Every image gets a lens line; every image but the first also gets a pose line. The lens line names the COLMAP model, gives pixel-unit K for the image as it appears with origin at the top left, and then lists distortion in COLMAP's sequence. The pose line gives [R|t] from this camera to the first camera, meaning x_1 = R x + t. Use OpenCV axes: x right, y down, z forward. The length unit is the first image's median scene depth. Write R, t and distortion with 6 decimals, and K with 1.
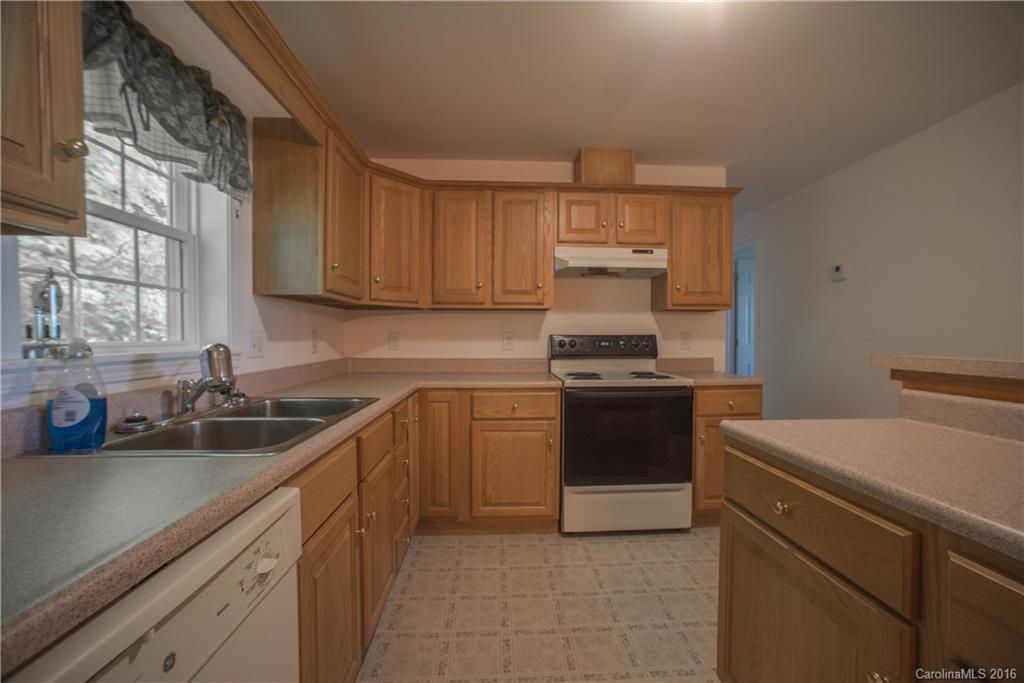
lens RADIAL K [[420.1, 0, 502.4], [0, 420.1, 339.9], [0, 0, 1]] dist [-0.020444, 0.000177]
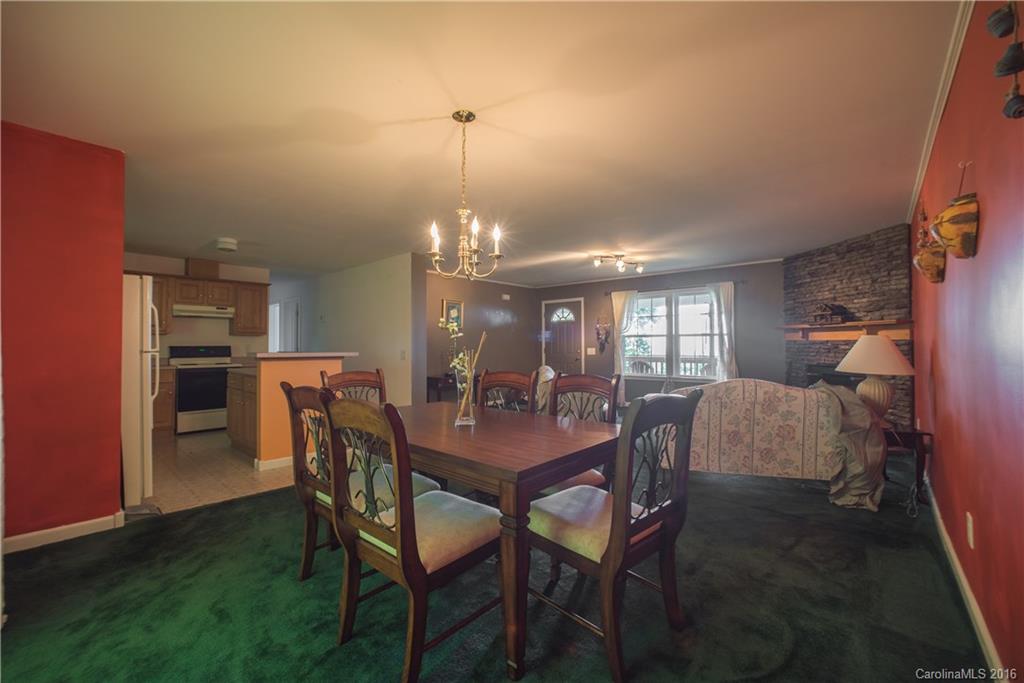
lens RADIAL K [[420.1, 0, 502.4], [0, 420.1, 339.9], [0, 0, 1]] dist [-0.020444, 0.000177]
pose [[0.695149, 0.008122, 0.718819, -0.217132], [0.006903, 0.999815, -0.017973, 0.005781], [-0.718832, 0.017456, 0.694965, -1.610349]]
